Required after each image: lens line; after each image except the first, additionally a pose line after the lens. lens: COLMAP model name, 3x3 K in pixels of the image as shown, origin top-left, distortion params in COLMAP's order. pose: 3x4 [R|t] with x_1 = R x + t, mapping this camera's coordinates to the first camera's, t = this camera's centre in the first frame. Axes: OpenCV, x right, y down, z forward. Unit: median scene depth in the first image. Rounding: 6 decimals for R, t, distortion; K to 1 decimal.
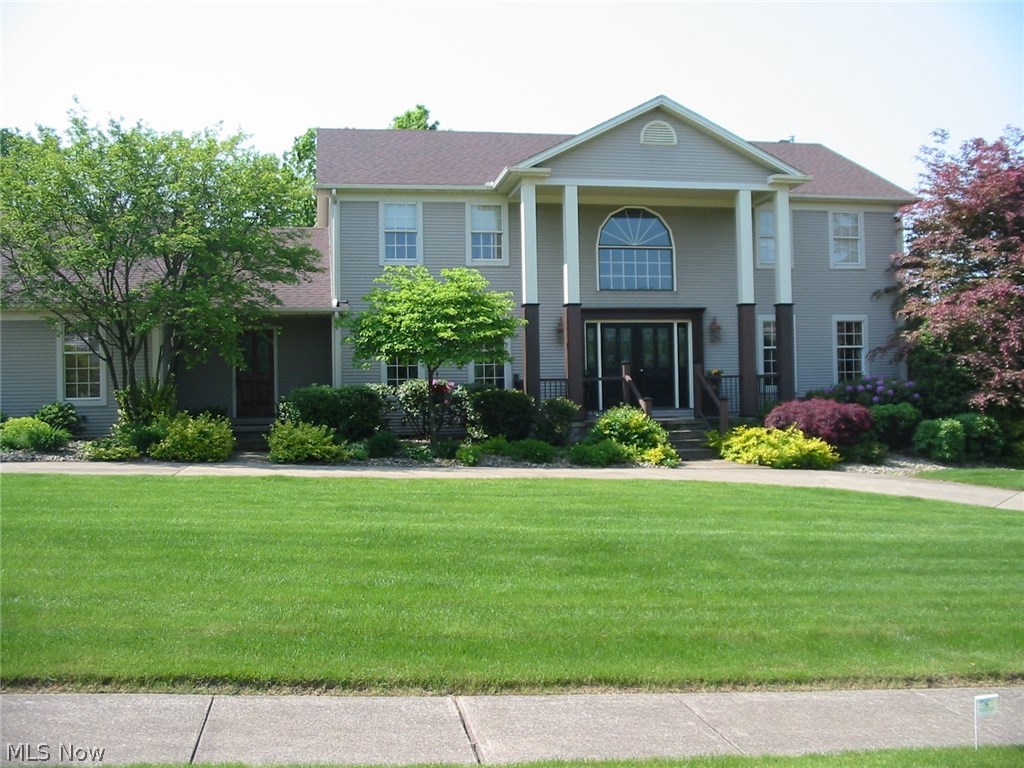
lens RADIAL K [[1065.4, 0, 529.6], [0, 1065.4, 383.4], [0, 0, 1]] dist [-0.181490, 0.233434]
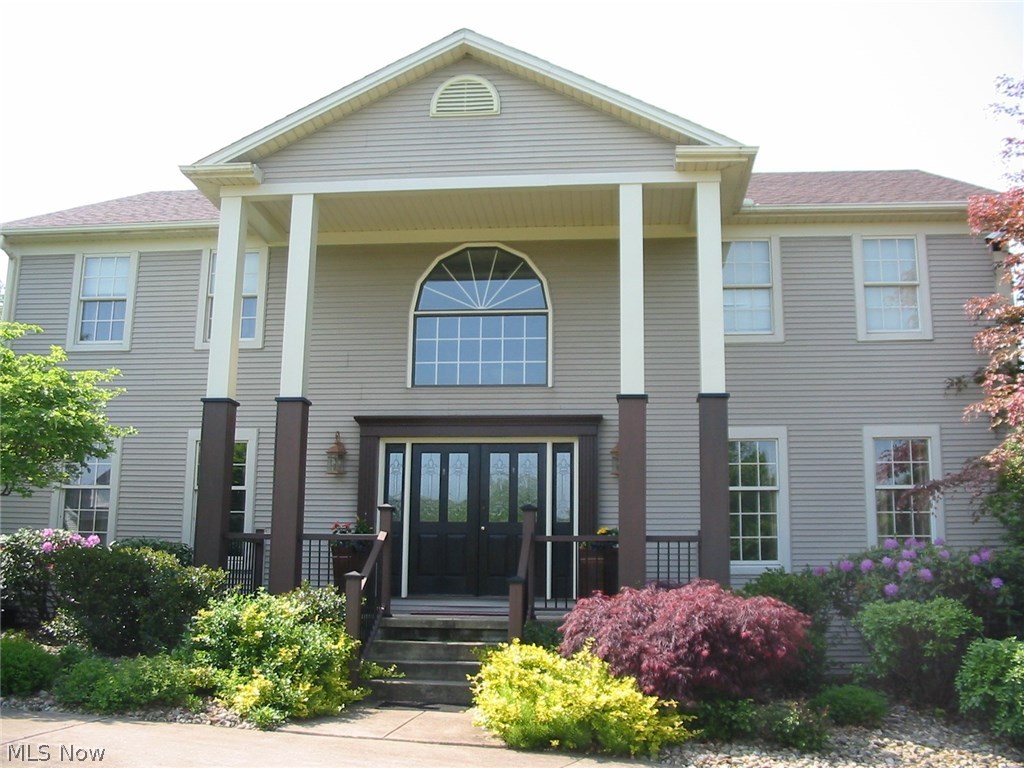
lens RADIAL K [[1065.4, 0, 529.6], [0, 1065.4, 383.4], [0, 0, 1]] dist [-0.181490, 0.233434]
pose [[0.957436, -0.027346, -0.287348, 0.345616], [-0.023568, 0.984772, -0.172246, 0.009627], [0.287683, 0.171687, 0.942211, 0.562727]]
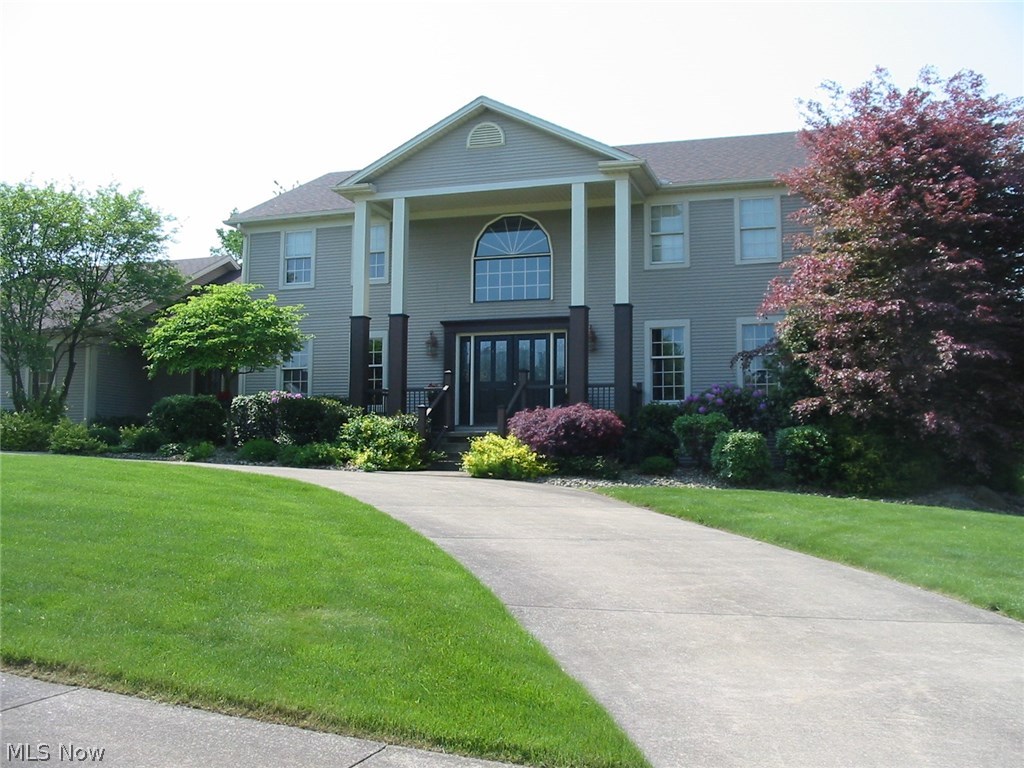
lens RADIAL K [[1065.4, 0, 529.6], [0, 1065.4, 383.4], [0, 0, 1]] dist [-0.181490, 0.233434]
pose [[0.876456, -0.016173, -0.481211, 0.686267], [-0.012939, 0.998284, -0.057117, 0.049241], [0.481309, 0.056287, 0.874742, 0.205610]]
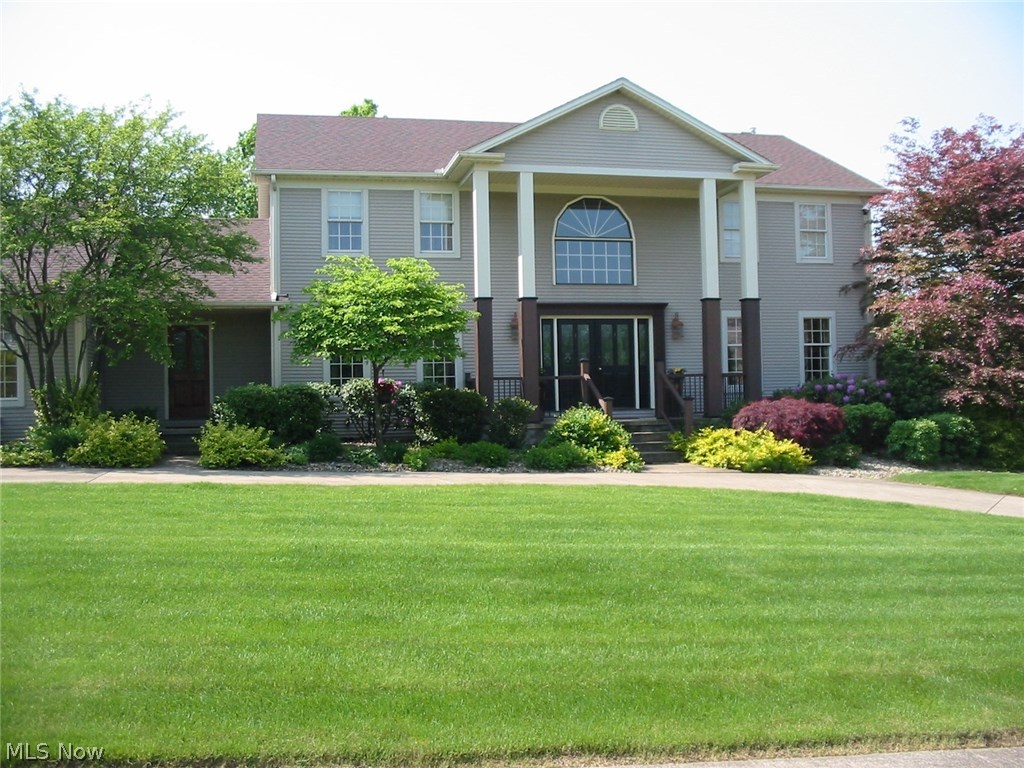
lens RADIAL K [[1065.4, 0, 529.6], [0, 1065.4, 383.4], [0, 0, 1]] dist [-0.181490, 0.233434]
pose [[0.998896, -0.000920, 0.046973, -0.002501], [0.001057, 0.999995, -0.002897, 0.003945], [-0.046970, 0.002943, 0.998892, 0.065834]]
